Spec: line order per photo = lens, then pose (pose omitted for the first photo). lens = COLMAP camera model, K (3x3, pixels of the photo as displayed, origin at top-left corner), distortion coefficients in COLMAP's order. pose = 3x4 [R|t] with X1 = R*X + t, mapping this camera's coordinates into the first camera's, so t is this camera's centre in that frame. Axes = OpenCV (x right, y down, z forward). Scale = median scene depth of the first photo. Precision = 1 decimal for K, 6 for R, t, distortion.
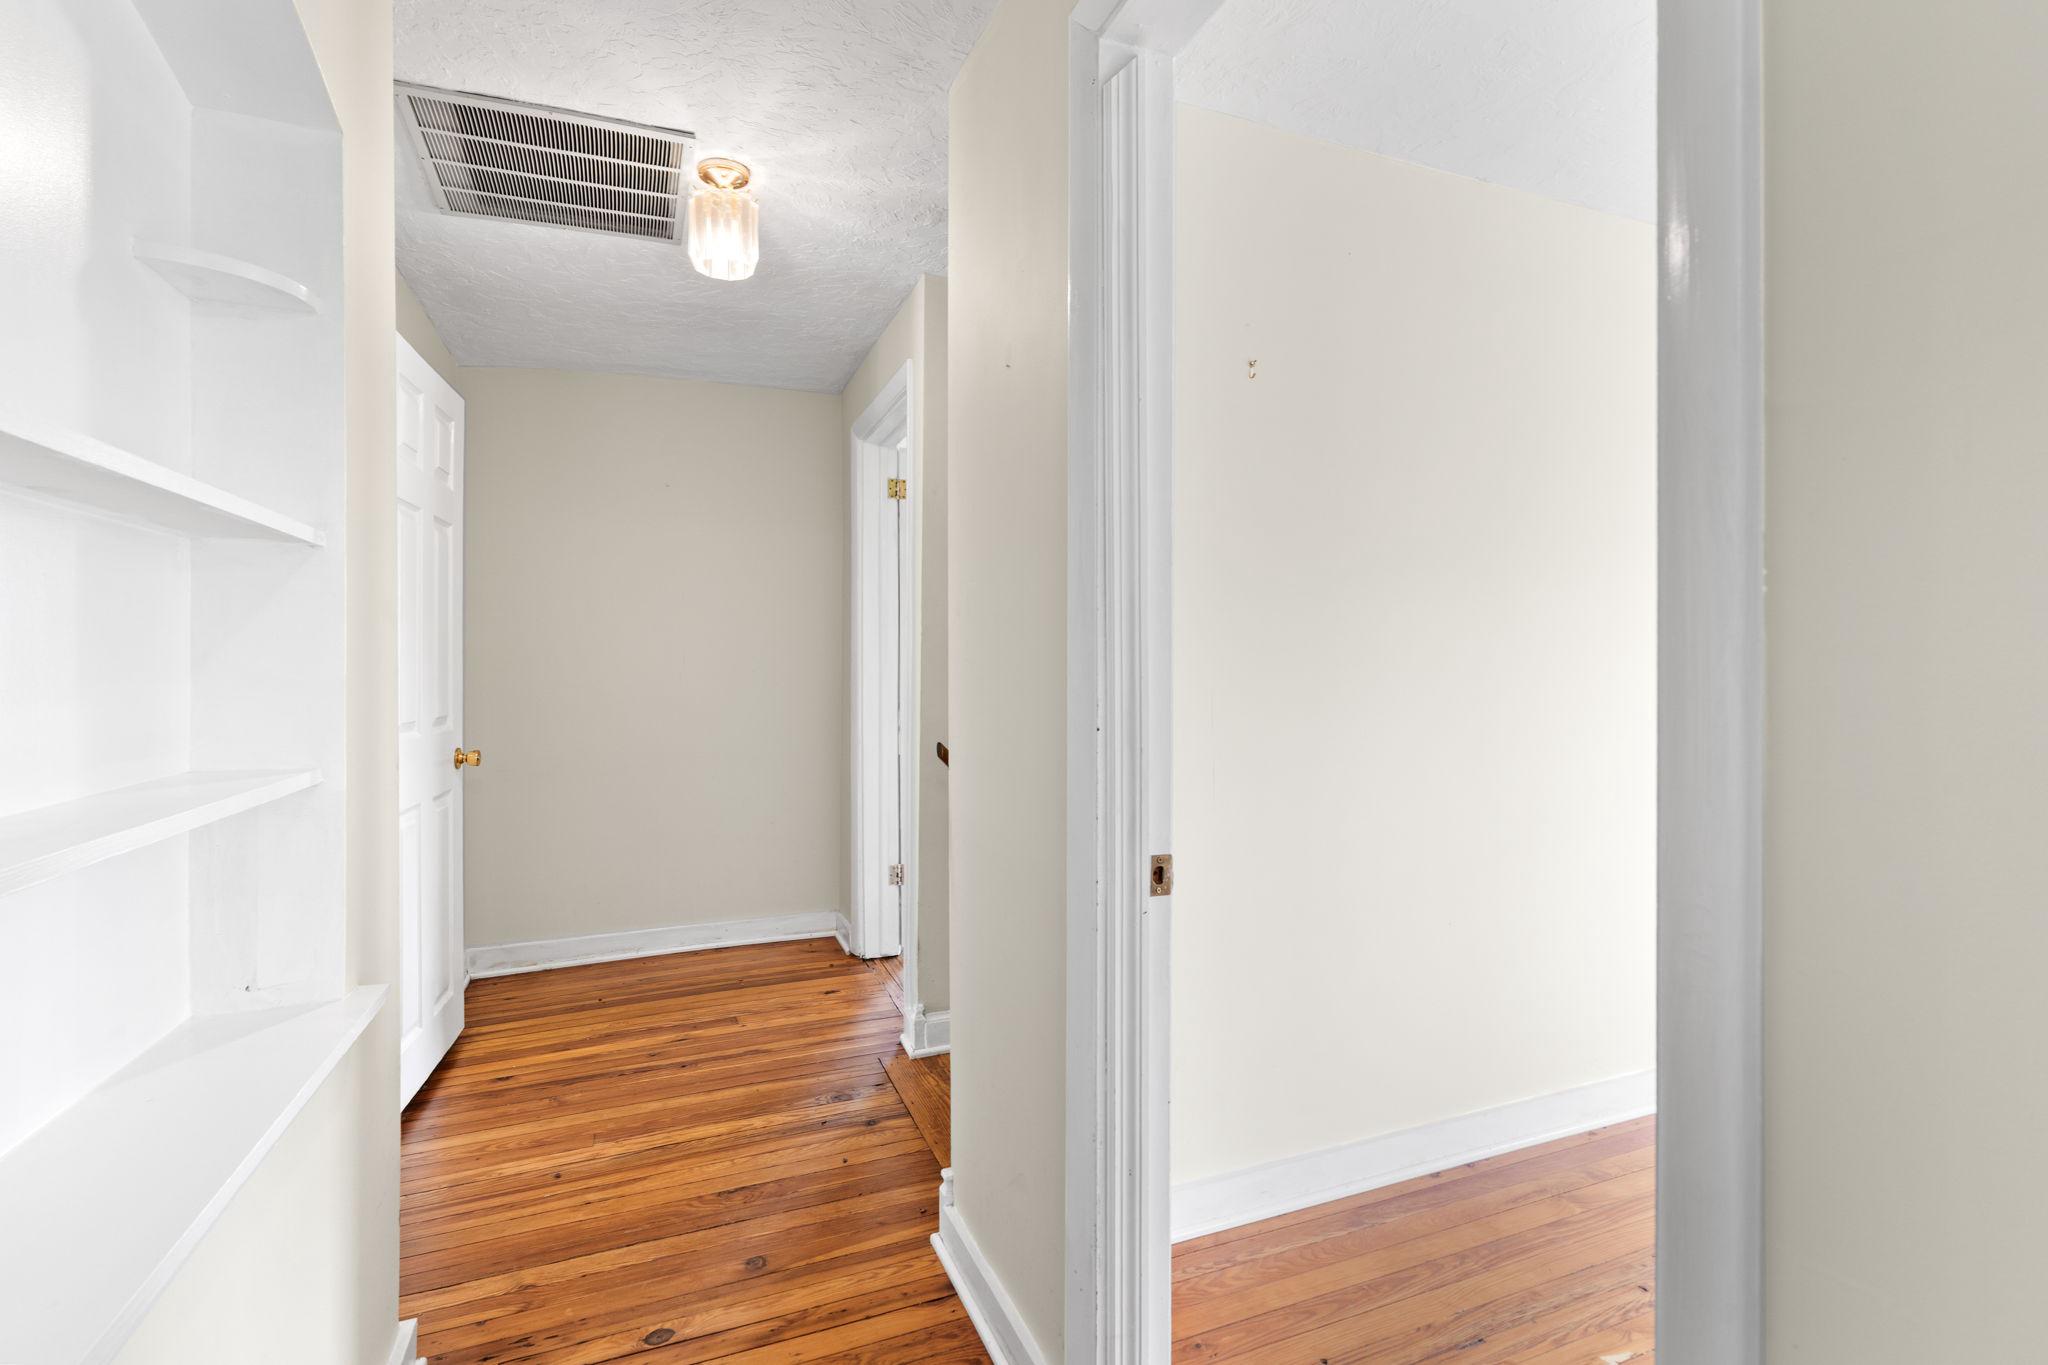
lens RADIAL K [[935.5, 0, 1018.8], [0, 935.5, 671.3], [0, 0, 1]] dist [-0.007168, 0.000130]
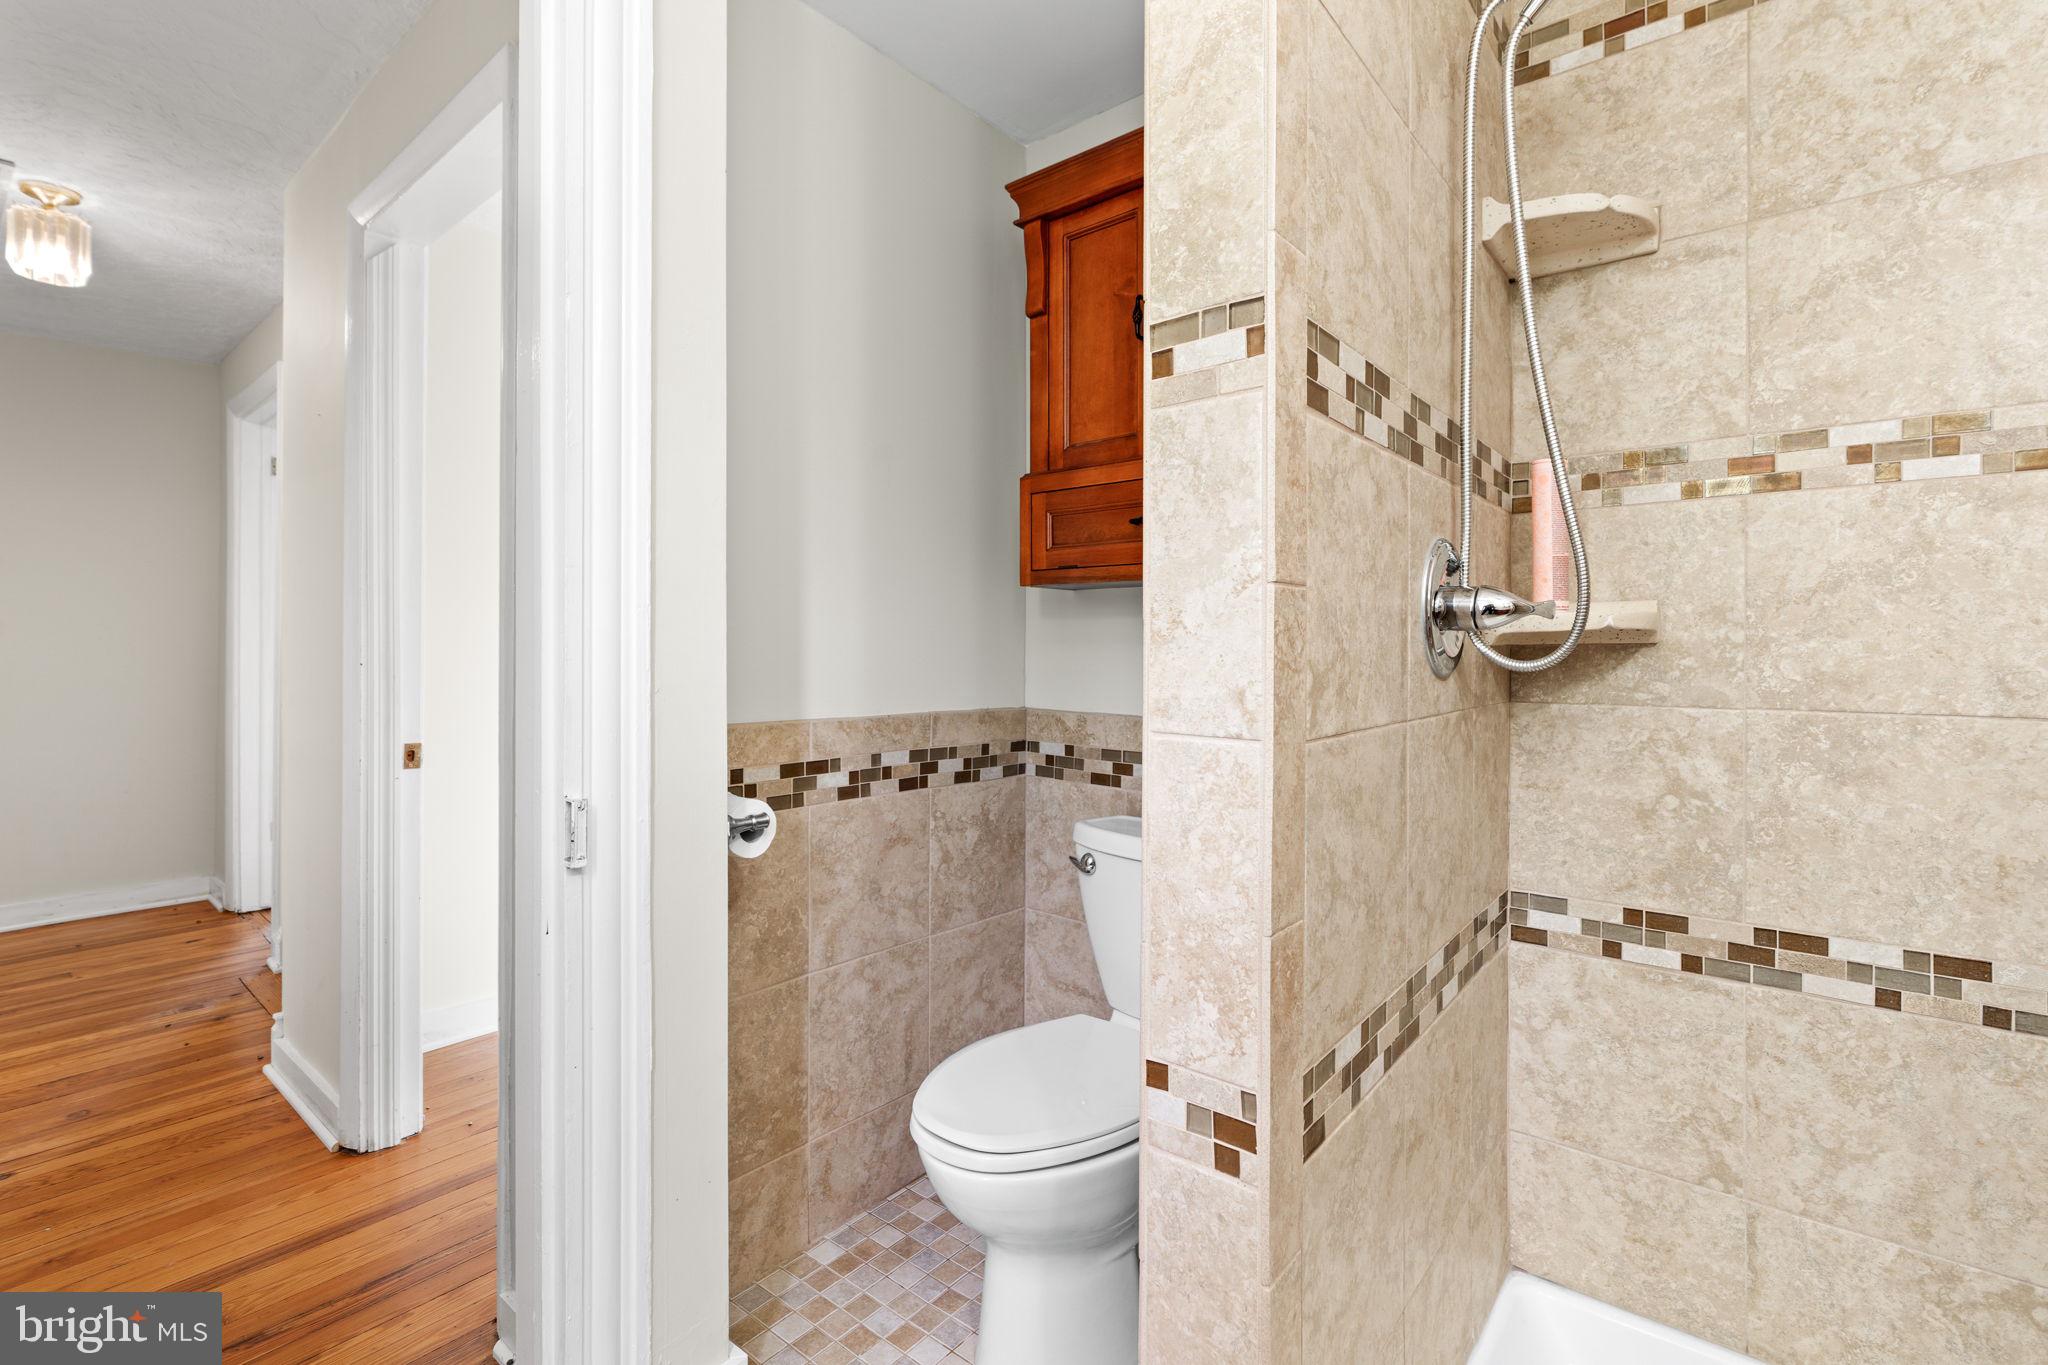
lens RADIAL K [[935.5, 0, 1056.5], [0, 935.5, 655.0], [0, 0, 1]] dist [-0.007168, 0.000130]
pose [[0.875783, 0.003010, 0.482696, 0.210526], [-0.003026, 0.999995, -0.000745, 0.025601], [-0.482696, -0.000808, 0.875788, -0.567405]]
